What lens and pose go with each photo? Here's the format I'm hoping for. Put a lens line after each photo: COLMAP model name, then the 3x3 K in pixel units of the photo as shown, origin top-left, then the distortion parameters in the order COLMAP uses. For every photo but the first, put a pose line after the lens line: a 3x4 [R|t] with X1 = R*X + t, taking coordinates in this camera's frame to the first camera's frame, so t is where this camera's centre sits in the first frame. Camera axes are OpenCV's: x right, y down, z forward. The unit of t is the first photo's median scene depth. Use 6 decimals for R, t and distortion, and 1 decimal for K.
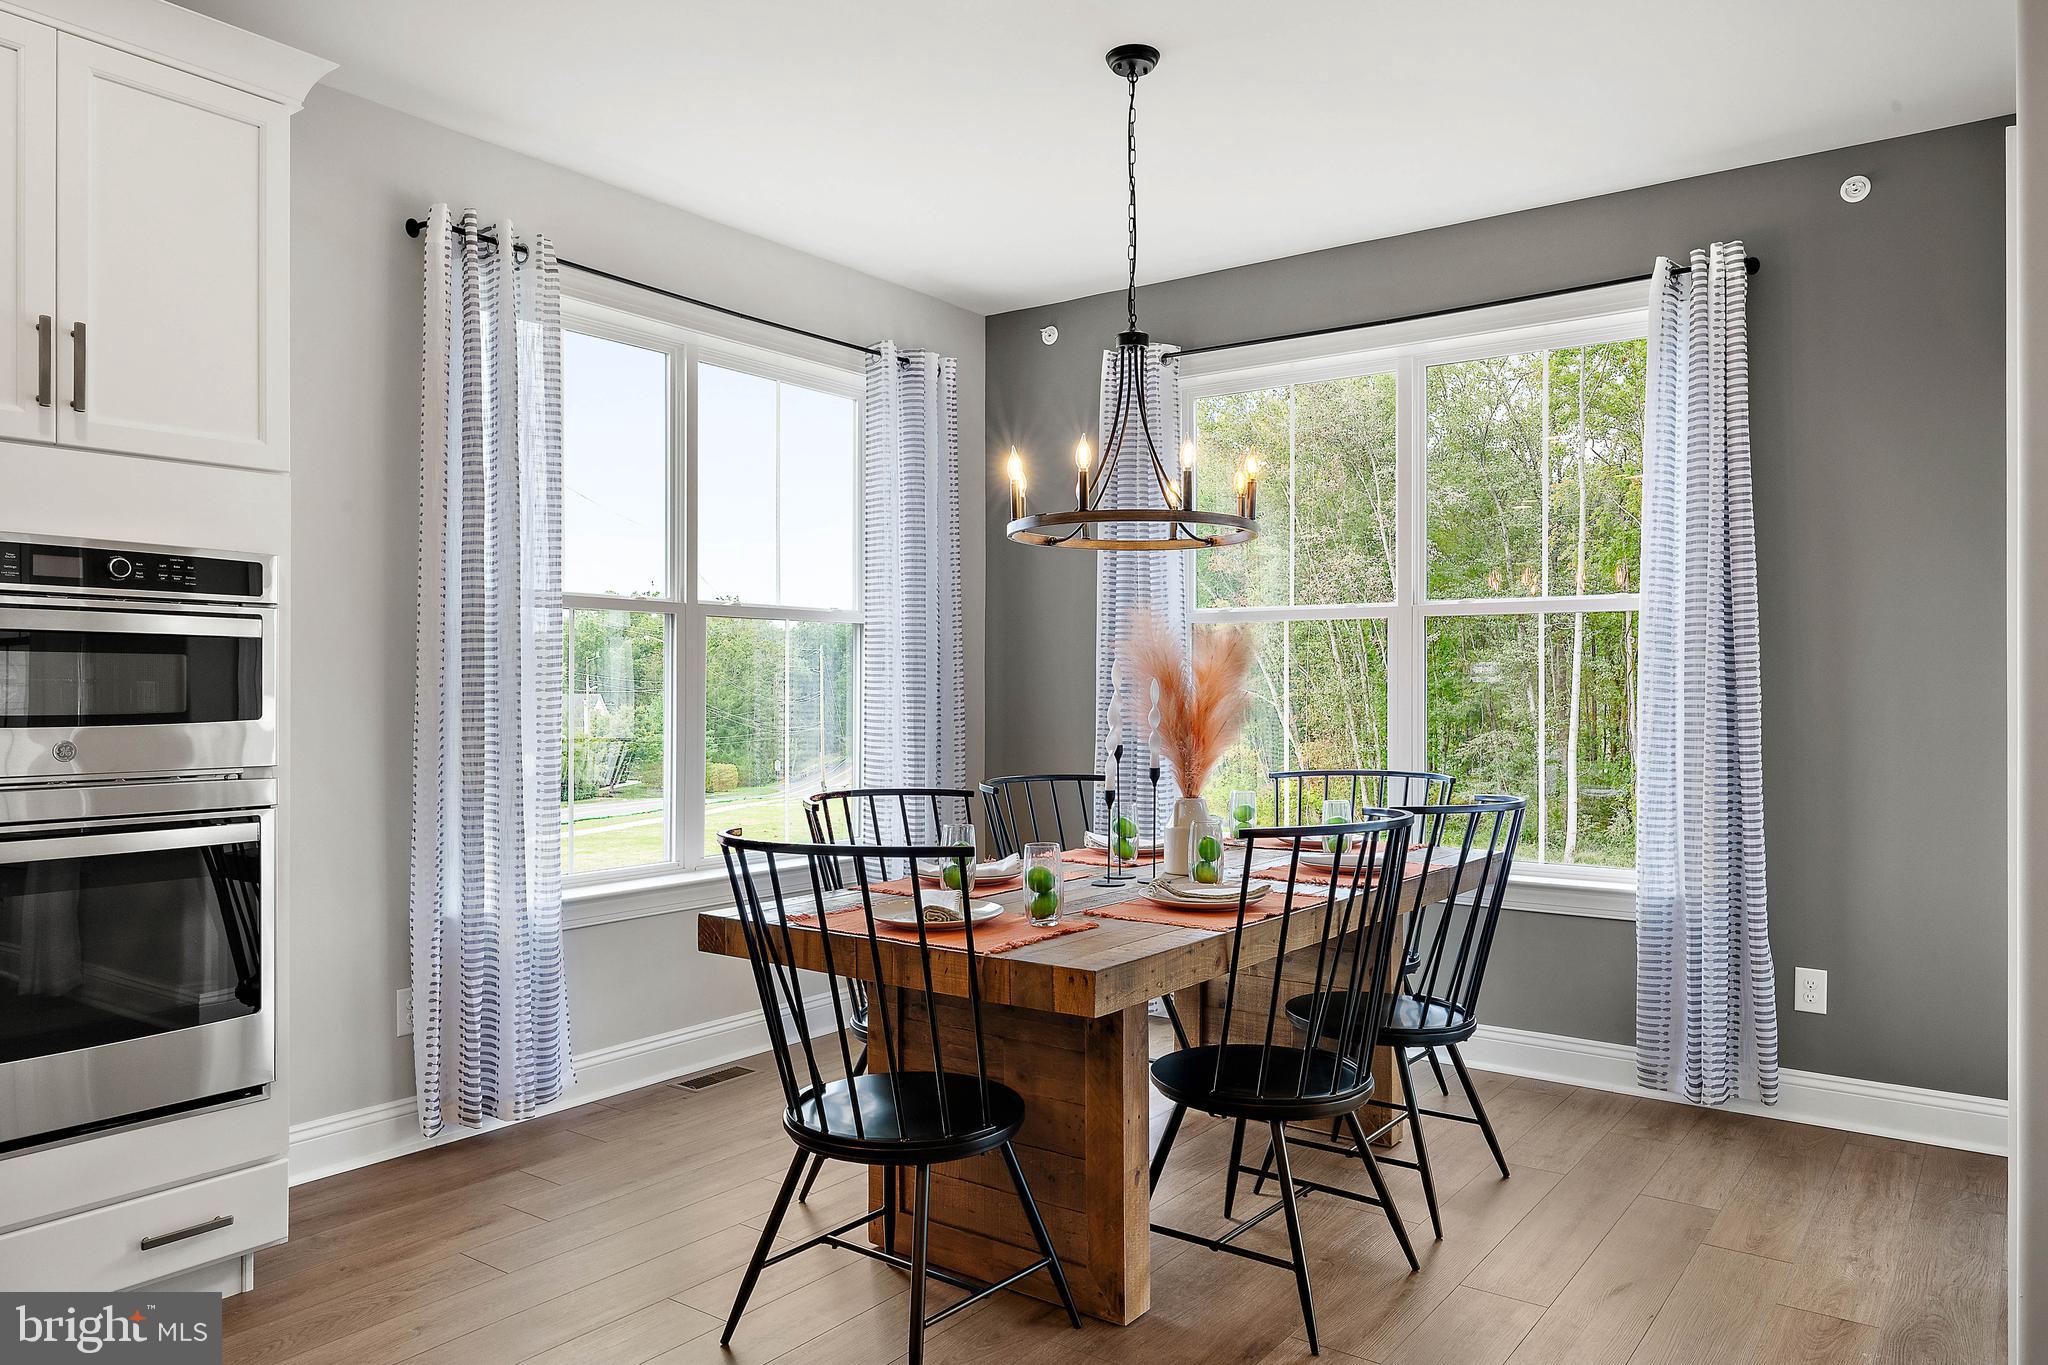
lens RADIAL K [[1413.3, 0, 1020.3], [0, 1413.3, 689.3], [0, 0, 1]] dist [0.003218, 0.001477]
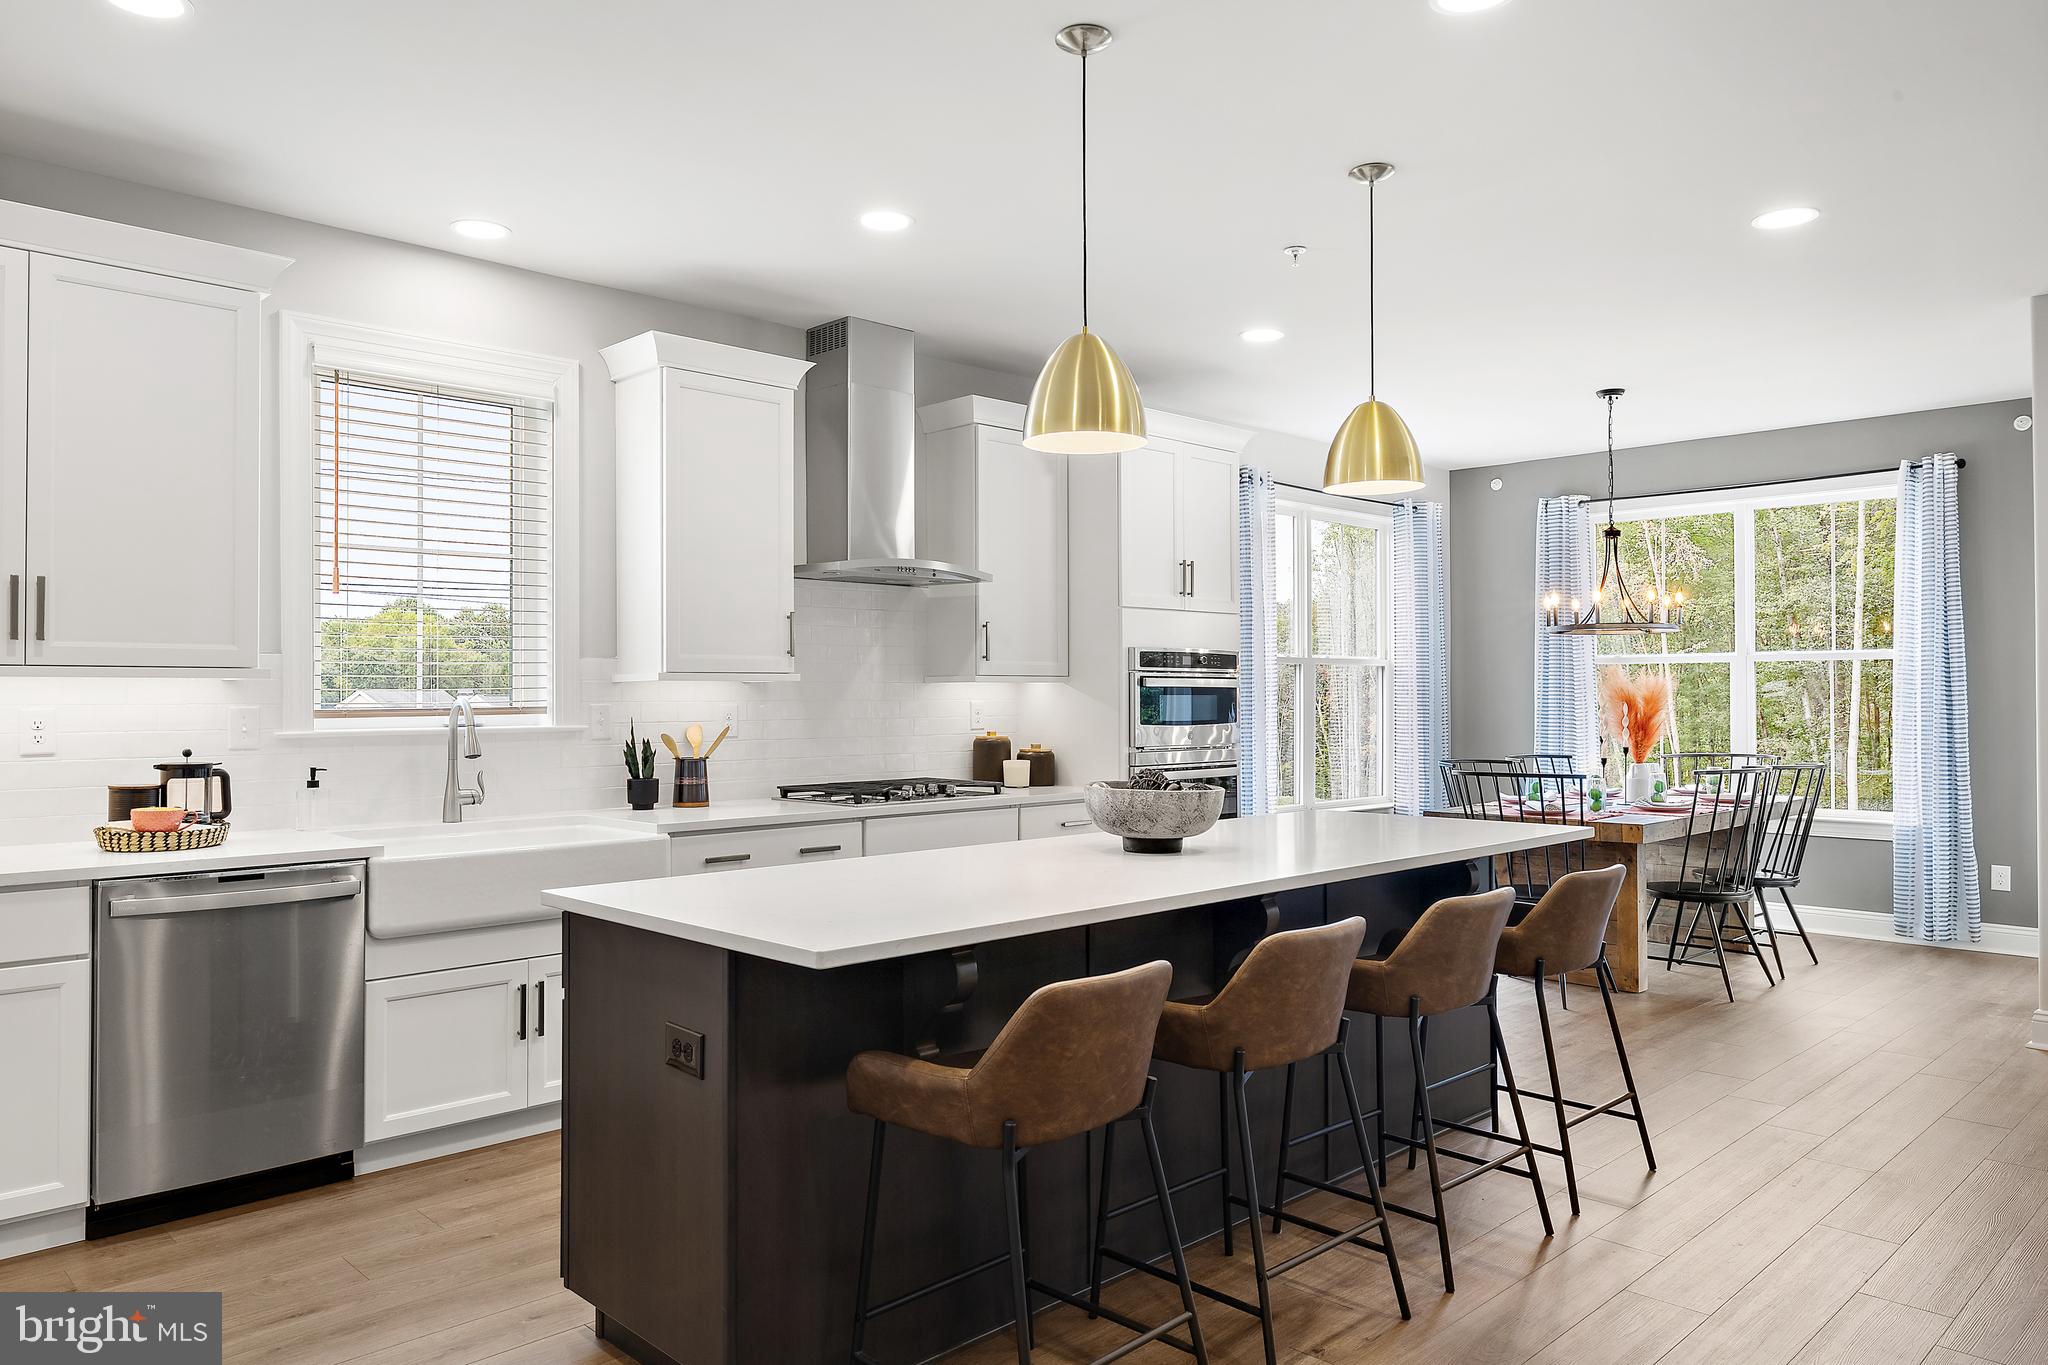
lens RADIAL K [[1413.3, 0, 1030.3], [0, 1413.3, 688.3], [0, 0, 1]] dist [0.003218, 0.001477]
pose [[0.988196, -0.004862, -0.153118, -0.353258], [0.003301, 0.999940, -0.010443, -0.007907], [0.153160, 0.009815, 0.988153, -0.903419]]
